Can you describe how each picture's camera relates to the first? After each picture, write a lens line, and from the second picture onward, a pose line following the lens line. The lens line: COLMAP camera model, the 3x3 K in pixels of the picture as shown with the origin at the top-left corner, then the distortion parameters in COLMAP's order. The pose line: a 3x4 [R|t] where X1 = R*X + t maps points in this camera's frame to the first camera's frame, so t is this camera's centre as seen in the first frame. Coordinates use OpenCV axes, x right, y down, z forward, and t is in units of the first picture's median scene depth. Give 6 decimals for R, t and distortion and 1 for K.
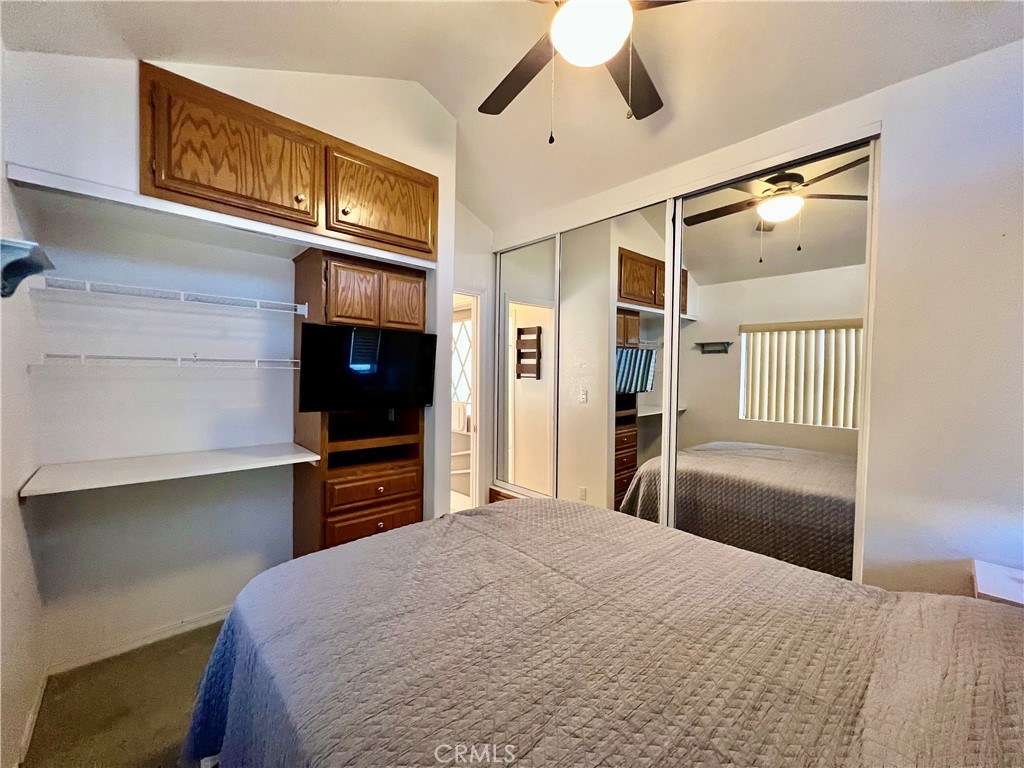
lens RADIAL K [[409.8, 0, 509.5], [0, 409.8, 382.9], [0, 0, 1]] dist [-0.002518, 0.000471]
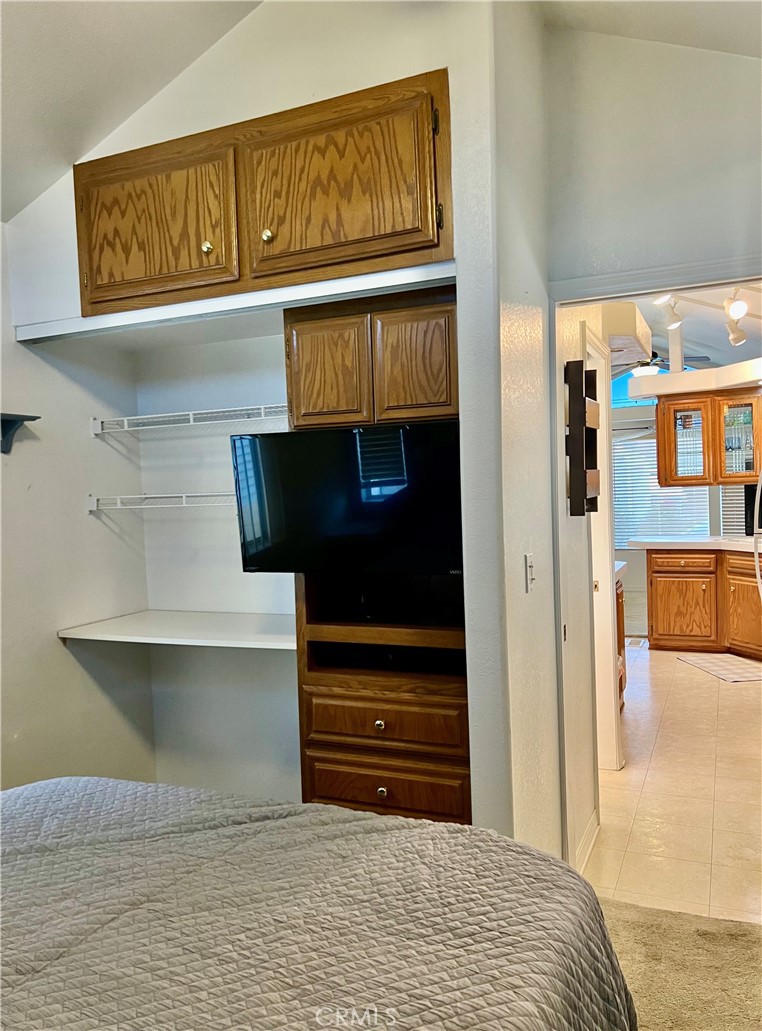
lens RADIAL K [[762.3, 0, 404.5], [0, 762.3, 518.1], [0, 0, 1]] dist [0.039907, -0.005554]
pose [[0.408994, 0.006053, -0.912517, 0.677892], [0.023103, 0.999589, 0.016985, -0.029167], [0.912245, -0.028028, 0.408686, 0.700225]]
